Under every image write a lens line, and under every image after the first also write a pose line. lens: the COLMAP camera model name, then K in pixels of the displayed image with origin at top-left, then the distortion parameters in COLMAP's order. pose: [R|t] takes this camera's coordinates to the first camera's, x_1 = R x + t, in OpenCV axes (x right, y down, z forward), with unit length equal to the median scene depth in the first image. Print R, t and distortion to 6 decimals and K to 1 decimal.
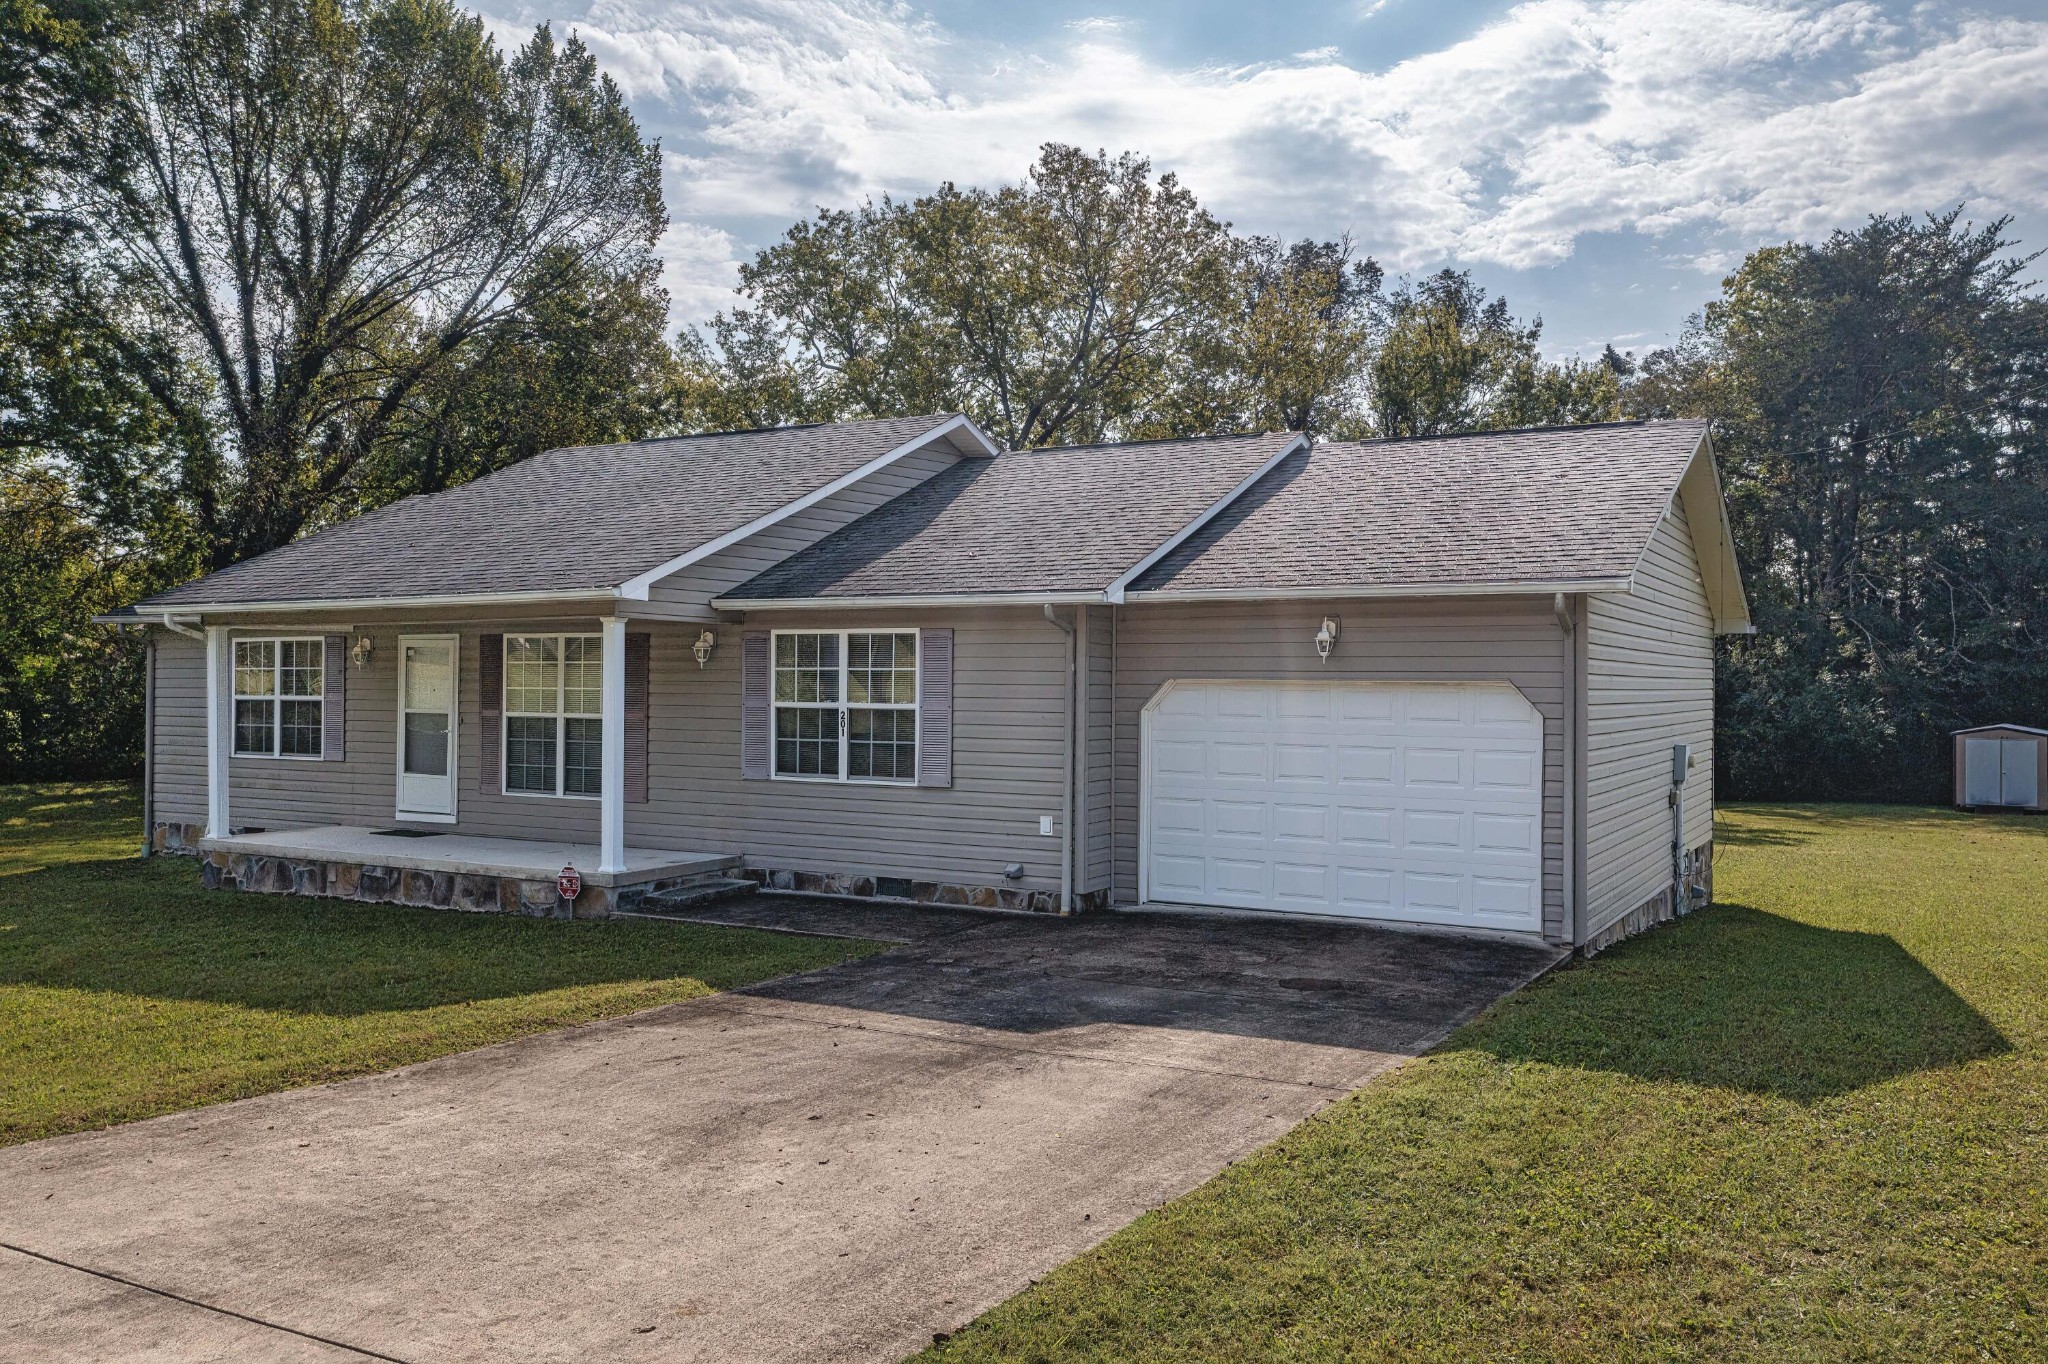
lens RADIAL K [[1763.8, 0, 1024.0], [0, 1763.8, 682.0], [0, 0, 1]] dist [0.082804, -0.086724]
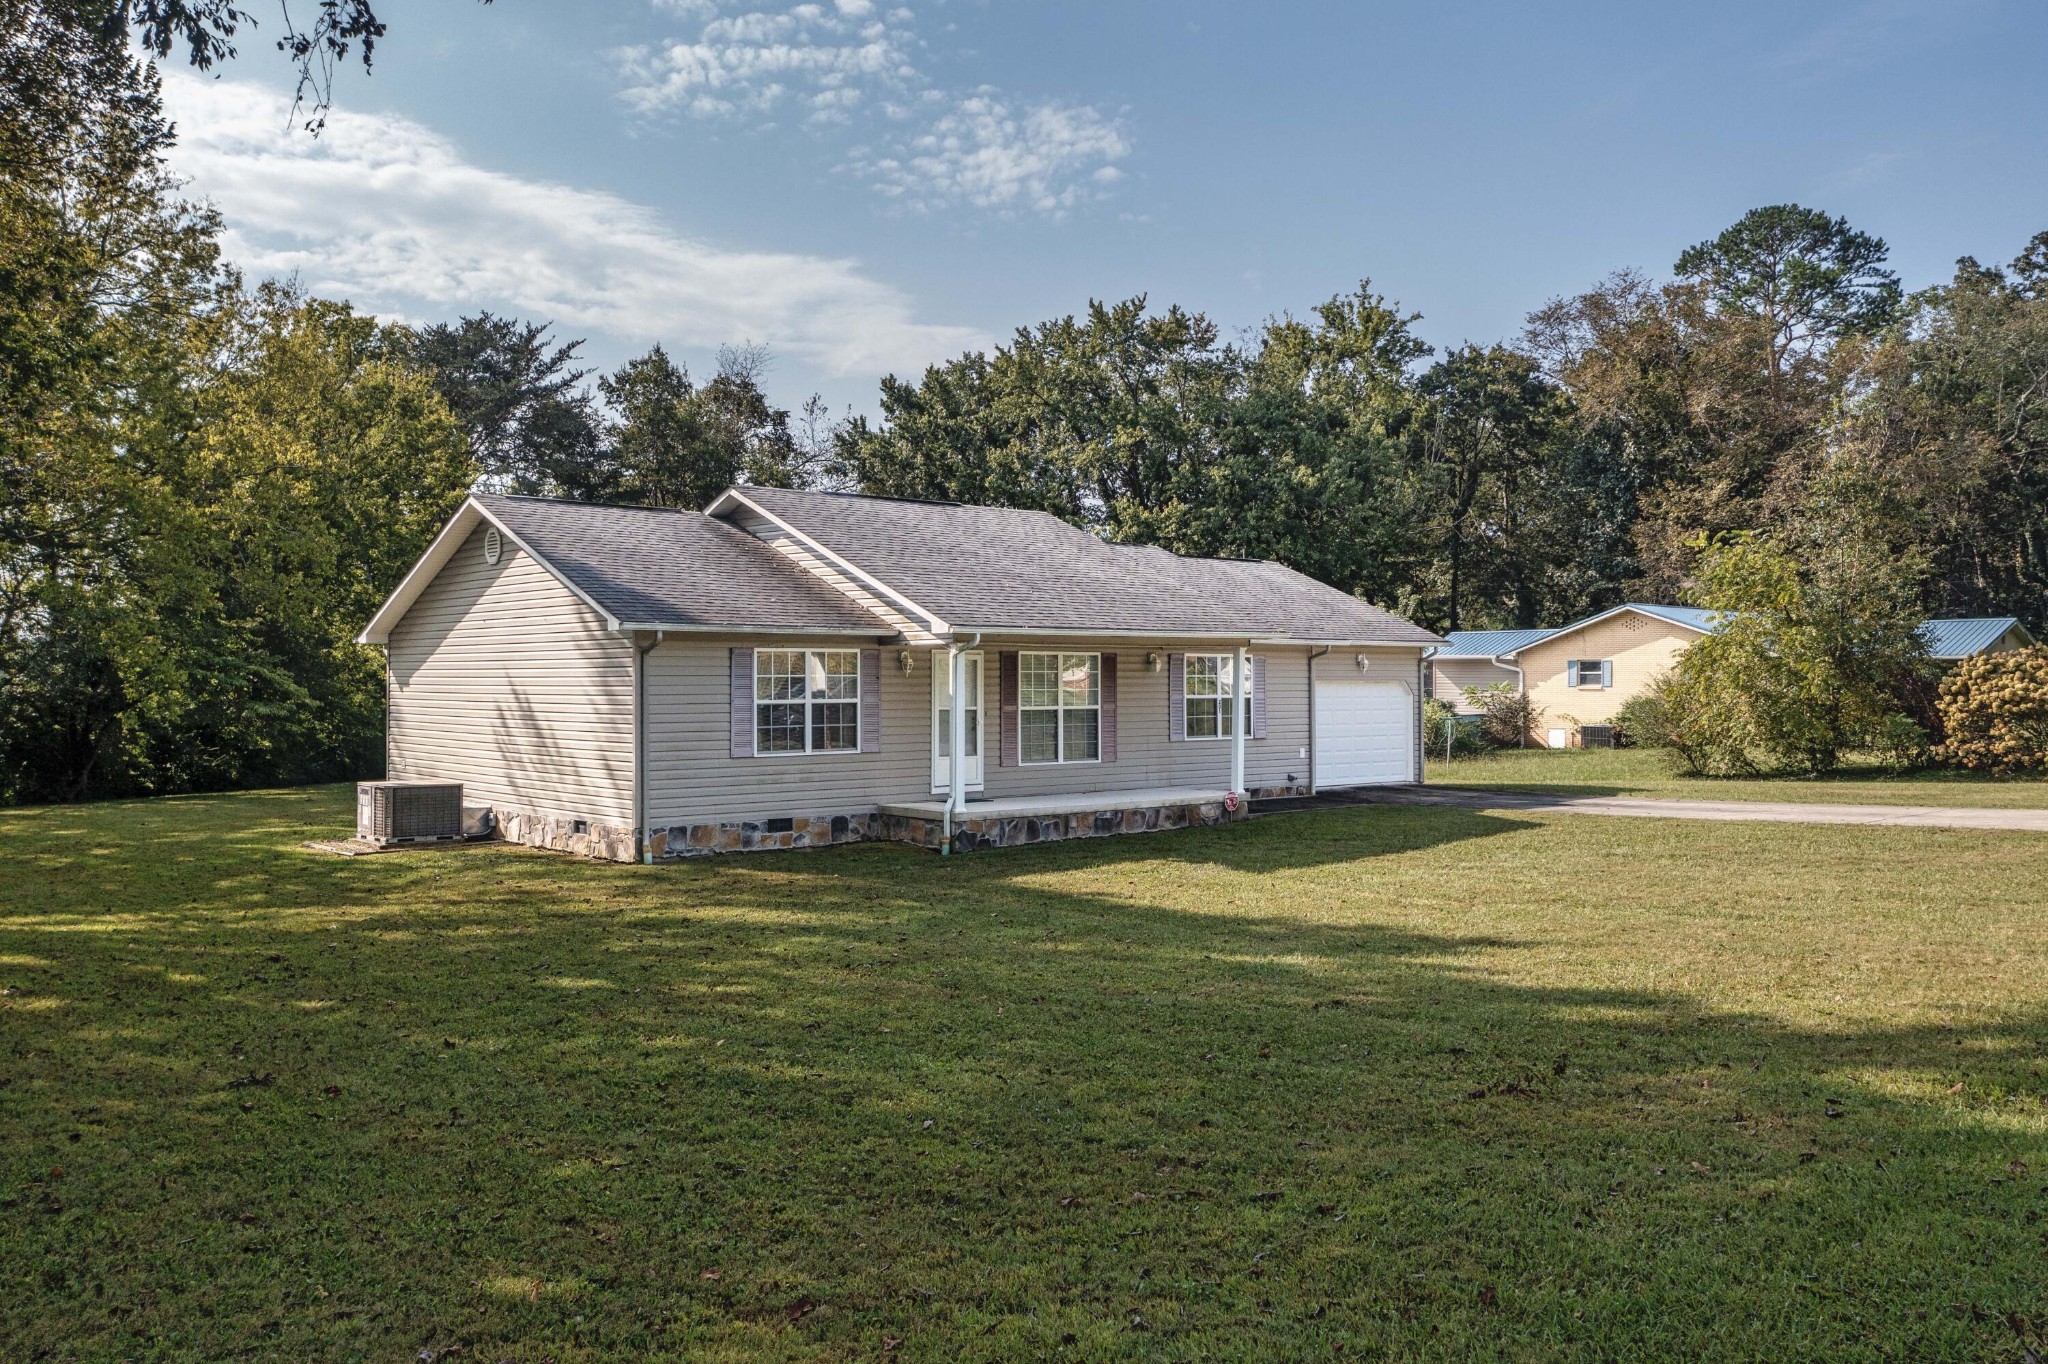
lens RADIAL K [[1763.8, 0, 1024.0], [0, 1763.8, 682.0], [0, 0, 1]] dist [0.082804, -0.086724]
pose [[0.291090, -0.015741, 0.956566, -1.537535], [0.000417, 0.999867, 0.016327, -0.024341], [-0.956696, -0.004353, 0.291058, 0.549664]]
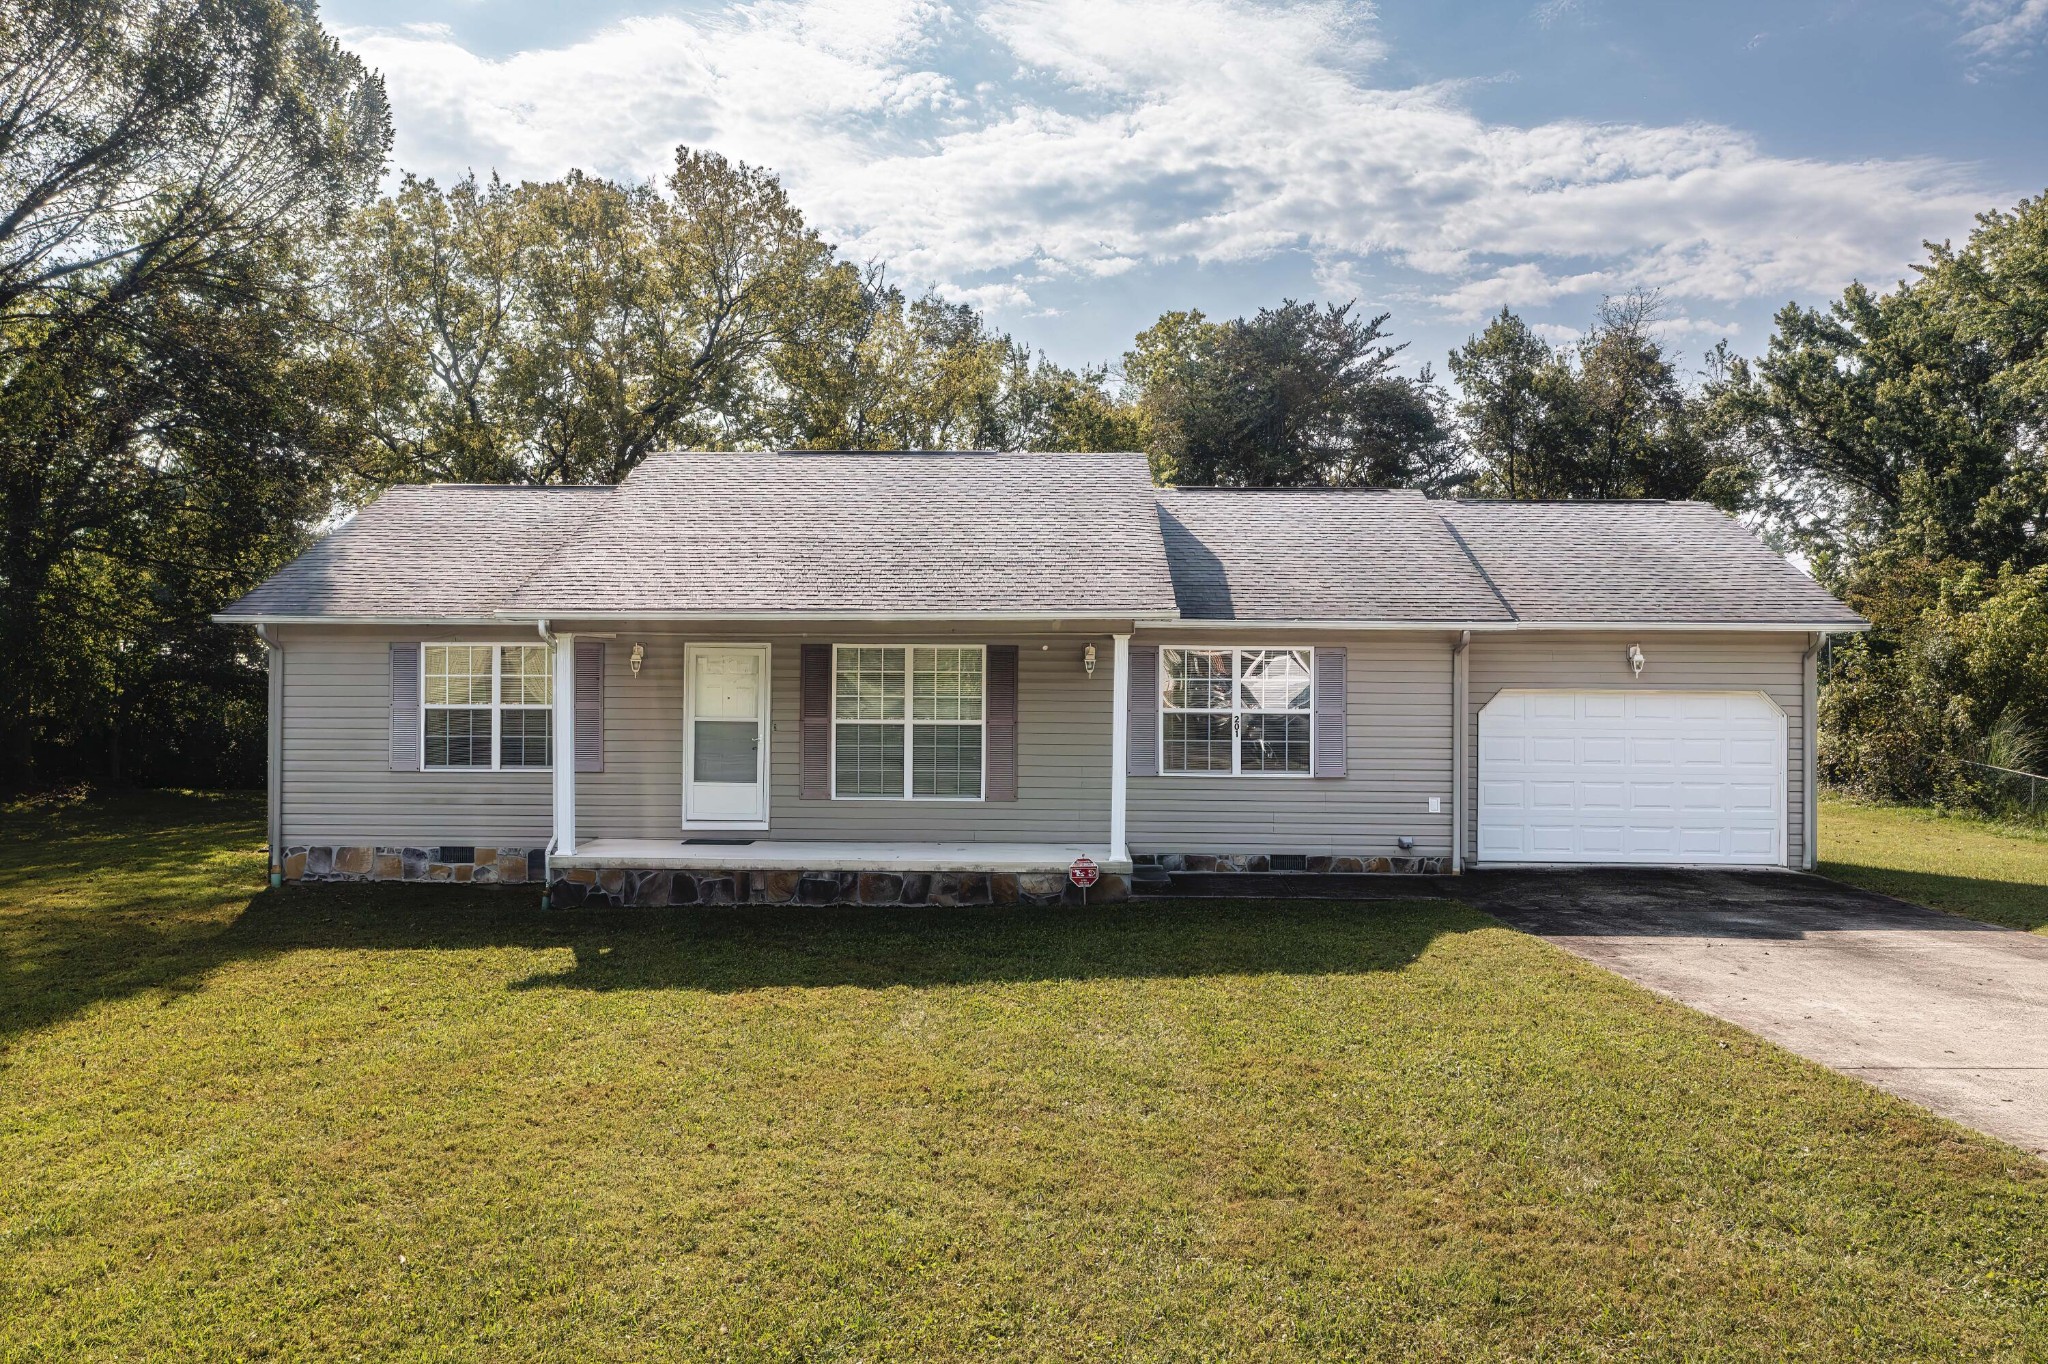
lens RADIAL K [[1720.8, 0, 1024.0], [0, 1720.8, 682.0], [0, 0, 1]] dist [0.006122, 0.016481]
pose [[0.875164, -0.007601, 0.483767, -0.639858], [0.002568, 0.999935, 0.011064, -0.014928], [-0.483820, -0.008441, 0.875127, 0.060253]]
